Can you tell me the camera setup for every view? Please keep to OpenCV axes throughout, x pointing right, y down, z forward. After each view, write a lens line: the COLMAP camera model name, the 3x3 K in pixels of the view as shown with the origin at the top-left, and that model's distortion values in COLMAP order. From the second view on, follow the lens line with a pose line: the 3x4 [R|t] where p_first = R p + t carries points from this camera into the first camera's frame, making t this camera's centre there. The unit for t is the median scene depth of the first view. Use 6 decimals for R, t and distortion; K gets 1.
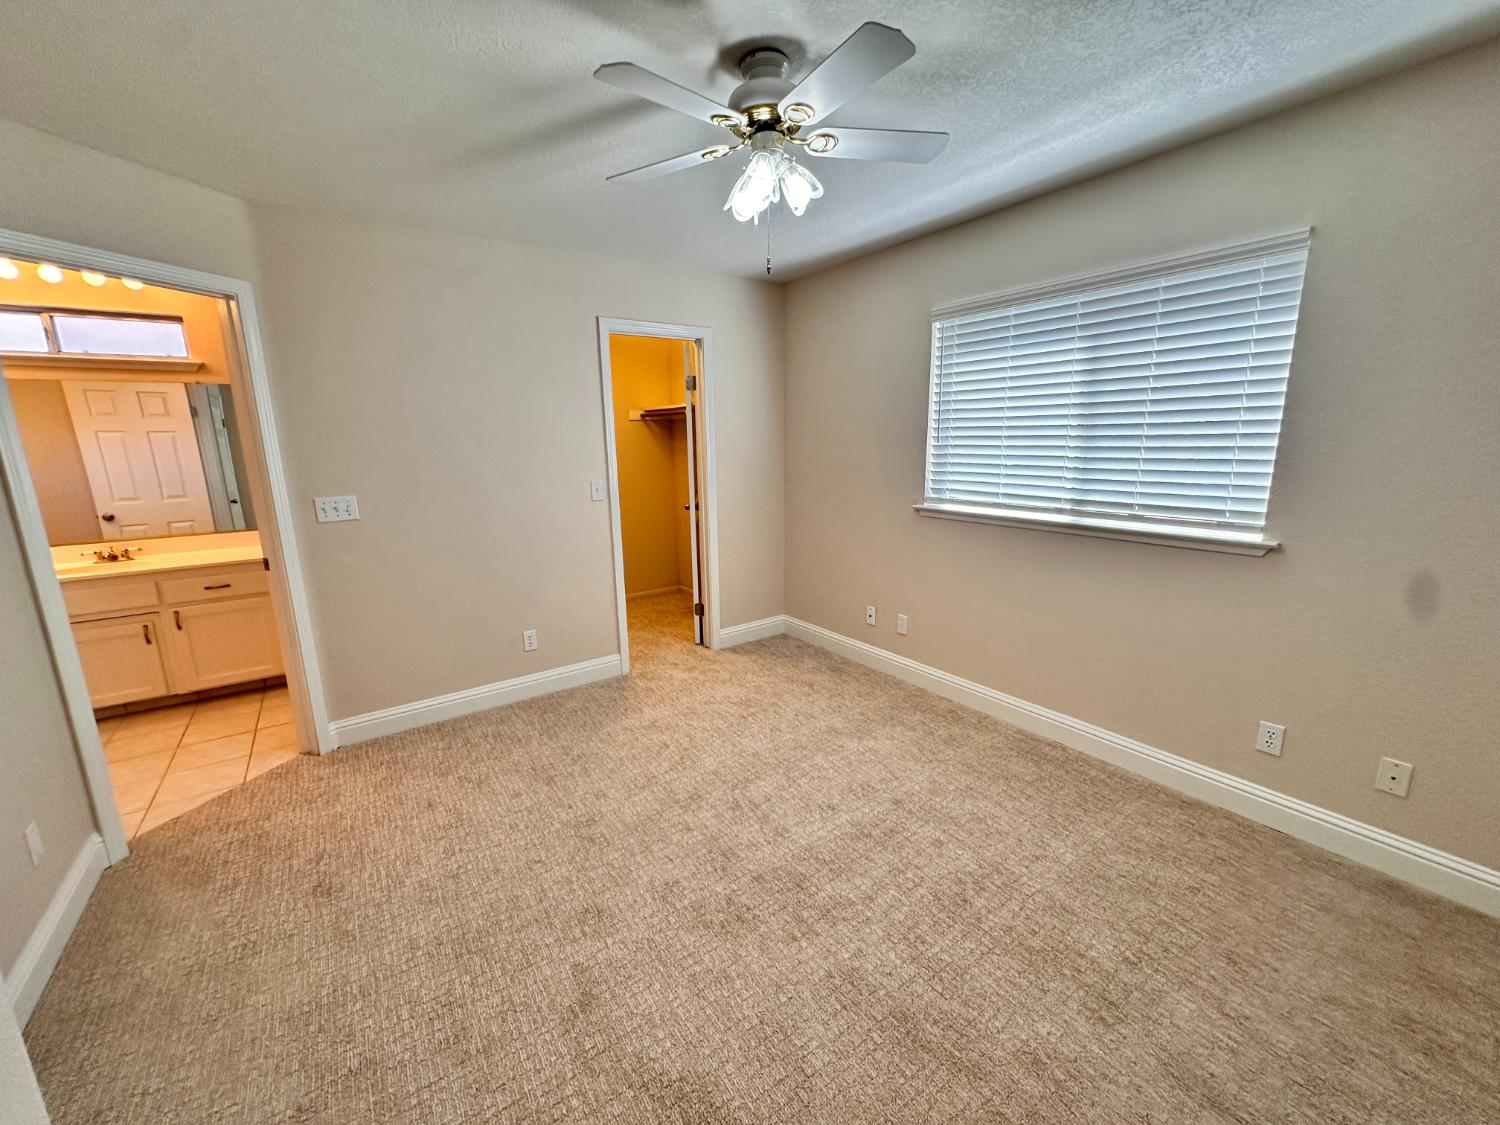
lens RADIAL K [[597.8, 0, 750.0], [0, 597.8, 562.5], [0, 0, 1]] dist [-0.004756, -0.000098]
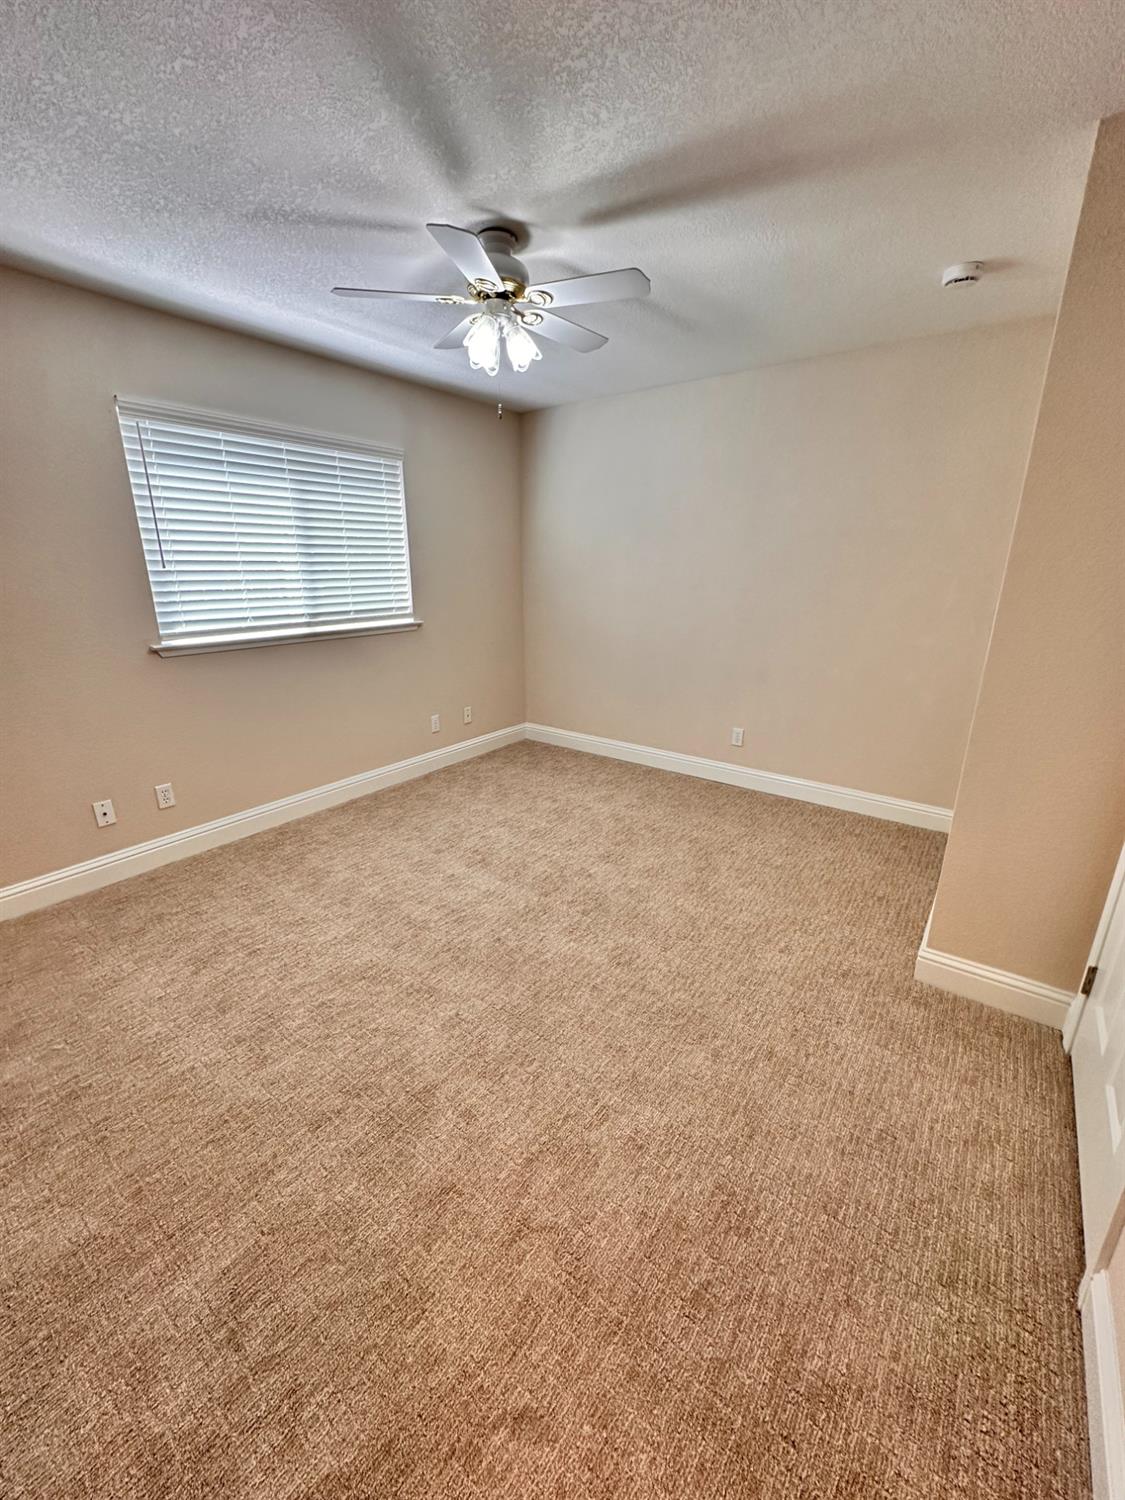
lens RADIAL K [[597.8, 0, 562.5], [0, 597.8, 750.0], [0, 0, 1]] dist [-0.004756, -0.000098]
pose [[-0.304217, -0.268188, 0.914072, -0.882263], [0.201239, 0.919803, 0.336845, -0.165542], [-0.931104, 0.286421, -0.225850, 0.912081]]
